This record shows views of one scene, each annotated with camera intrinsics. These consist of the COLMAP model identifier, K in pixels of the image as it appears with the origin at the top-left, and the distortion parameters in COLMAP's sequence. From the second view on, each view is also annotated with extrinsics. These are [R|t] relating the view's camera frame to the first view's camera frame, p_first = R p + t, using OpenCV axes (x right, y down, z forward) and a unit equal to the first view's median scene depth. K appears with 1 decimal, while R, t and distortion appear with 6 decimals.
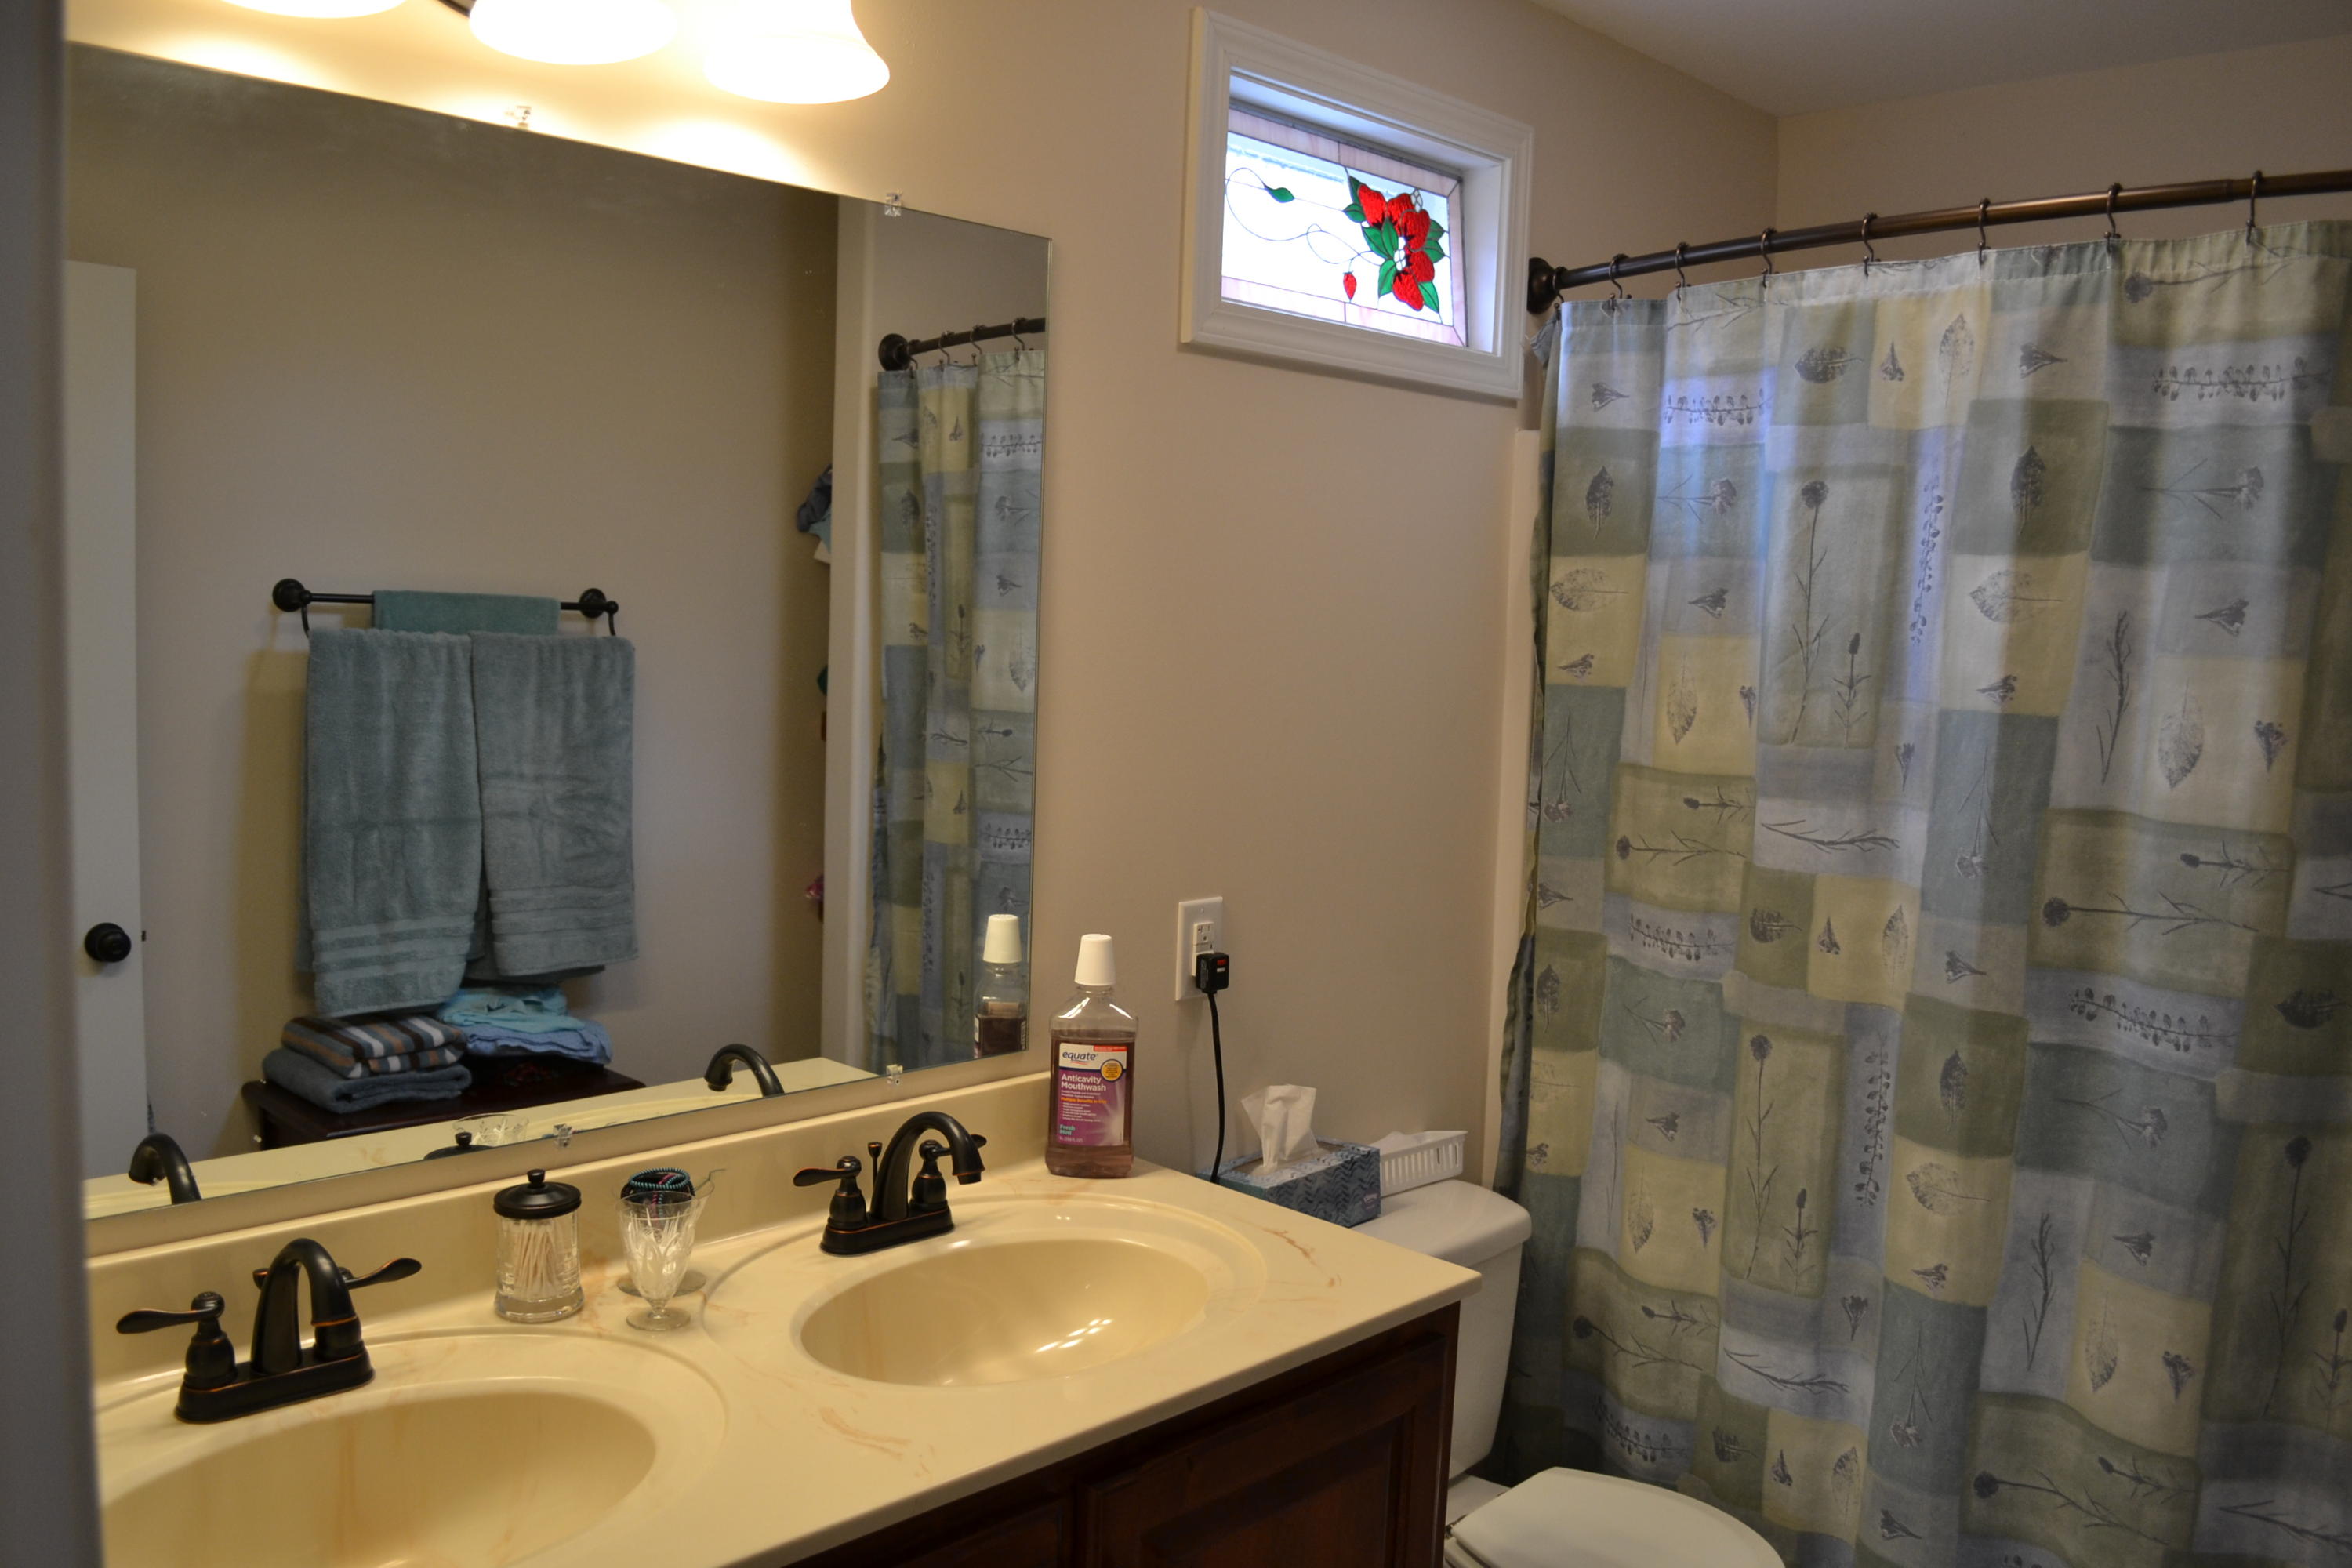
lens RADIAL K [[1874.6, 0, 1144.5], [0, 1874.6, 779.0], [0, 0, 1]] dist [-0.083771, 0.010006]
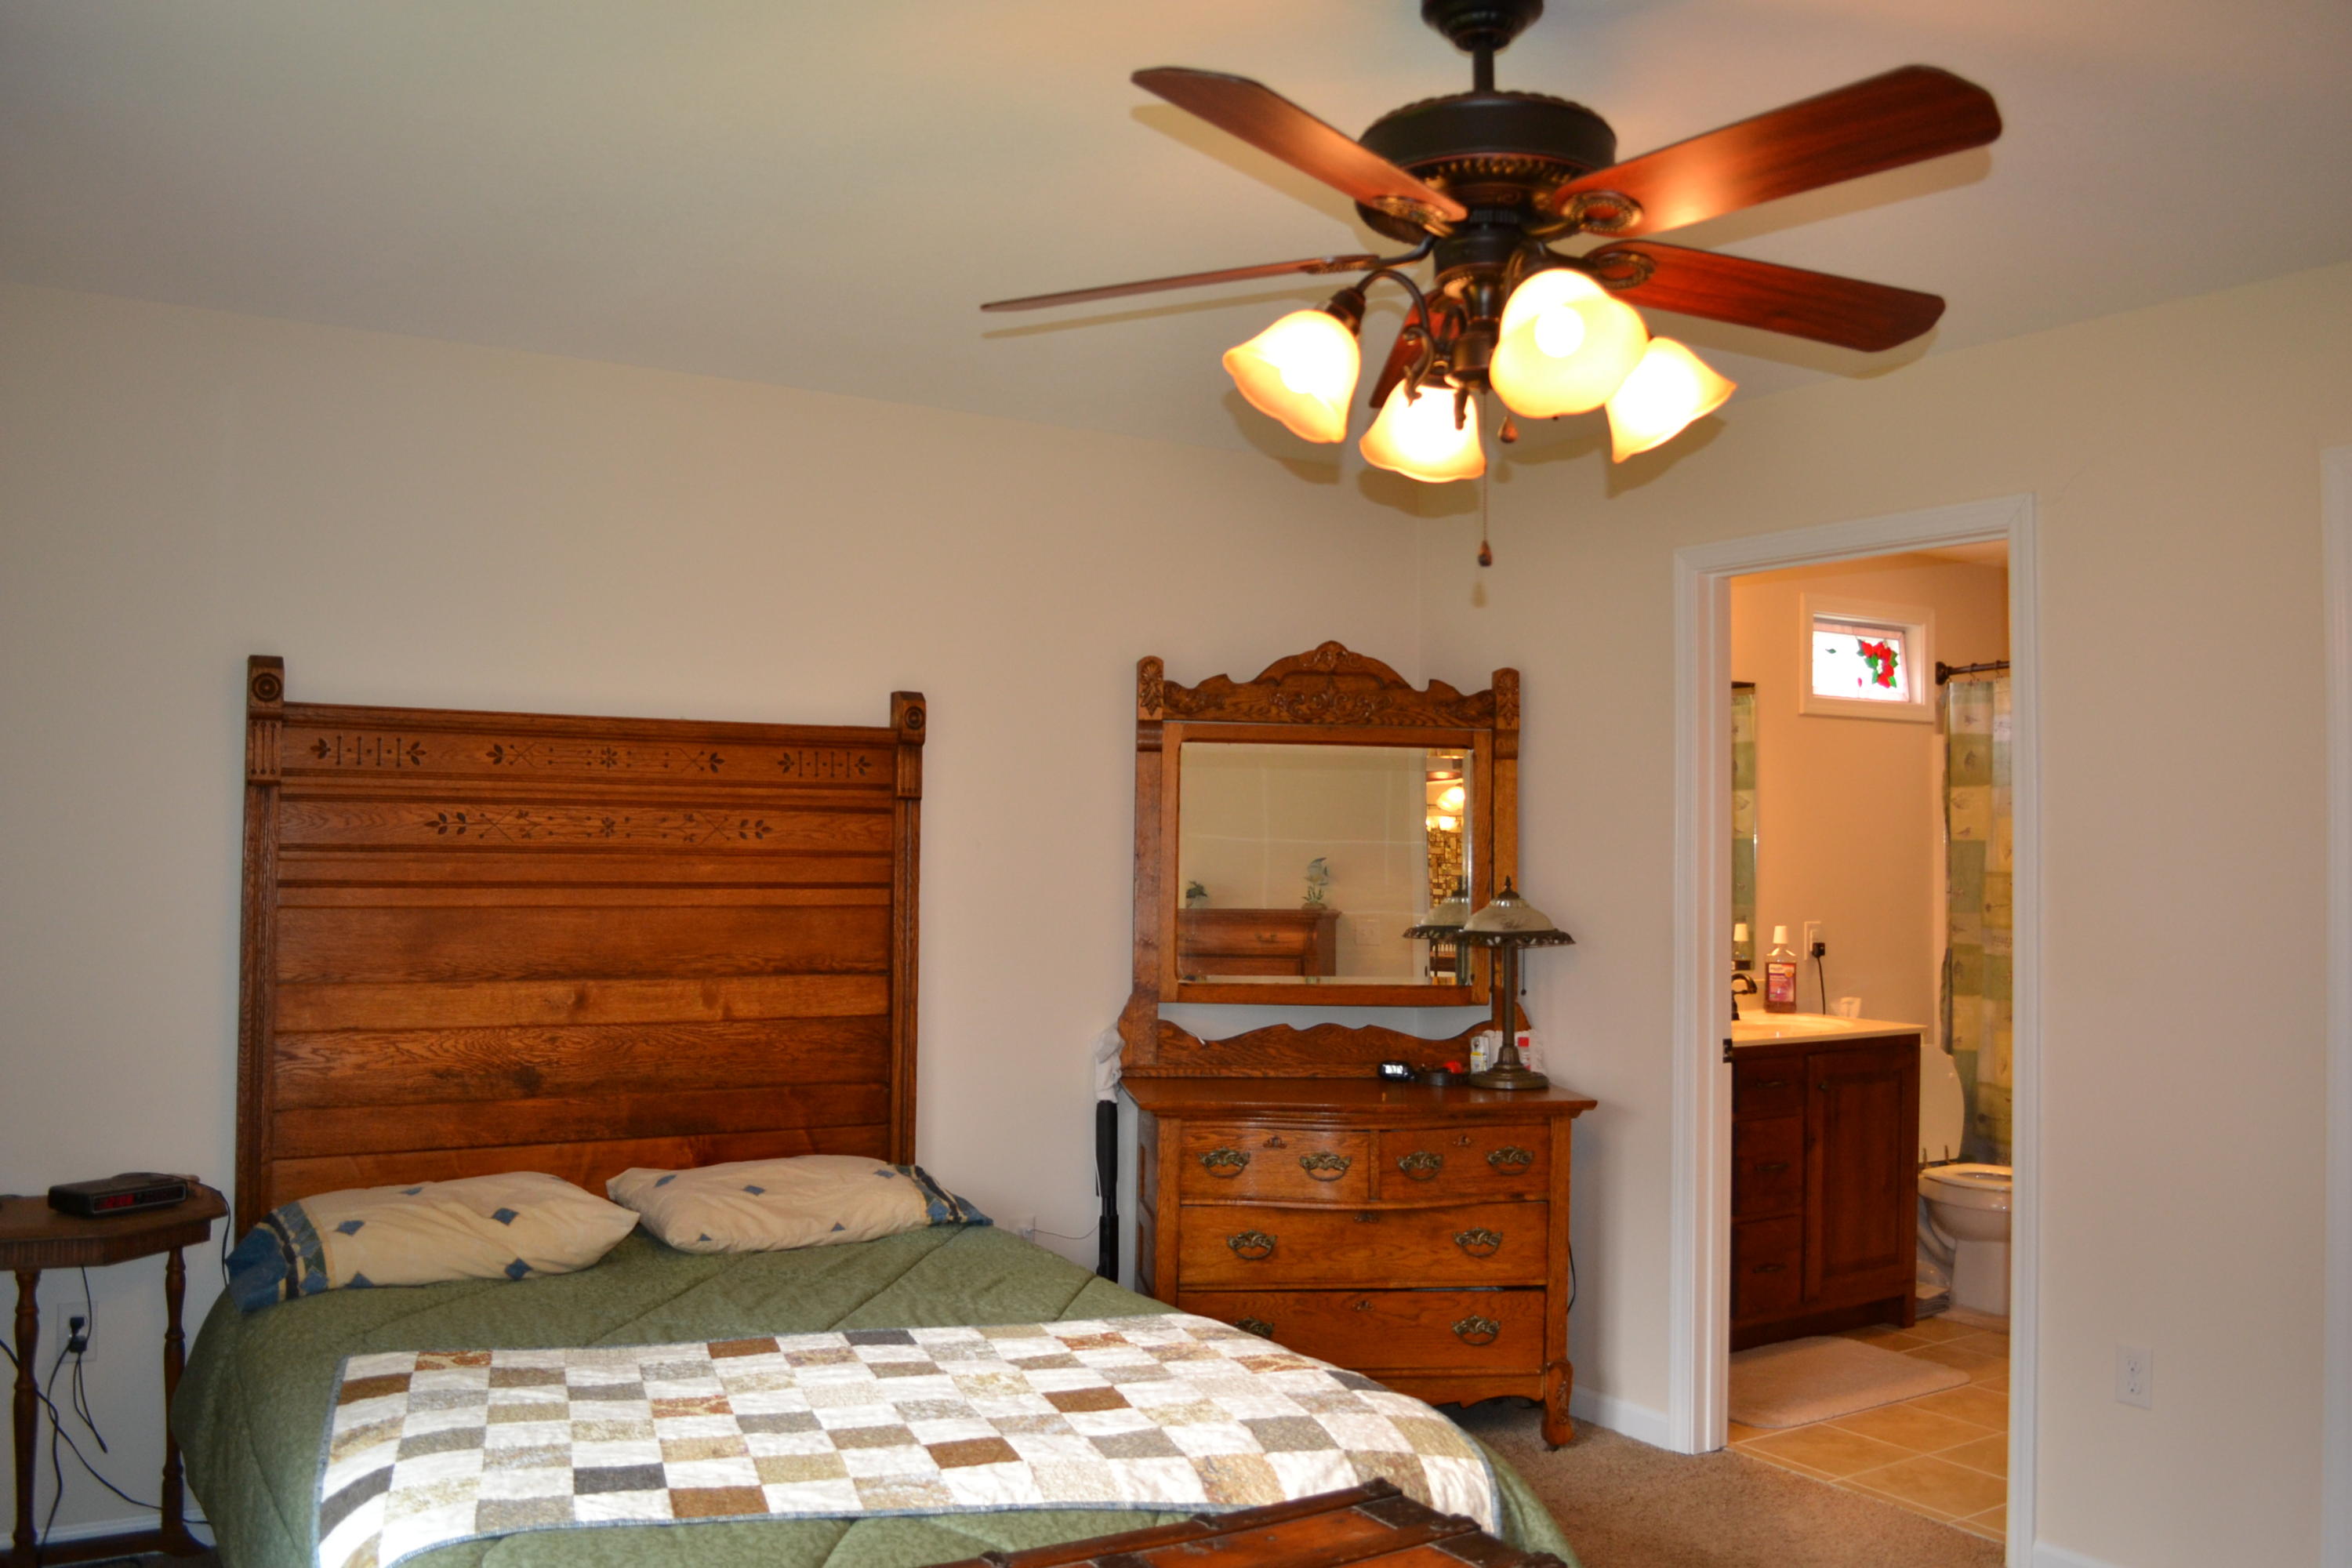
lens RADIAL K [[1874.6, 0, 1144.5], [0, 1874.6, 779.0], [0, 0, 1]] dist [-0.083771, 0.010006]
pose [[0.973727, -0.027028, -0.226110, -0.255974], [-0.004158, 0.990655, -0.136326, 0.199004], [0.227682, 0.133684, 0.964515, -1.534414]]
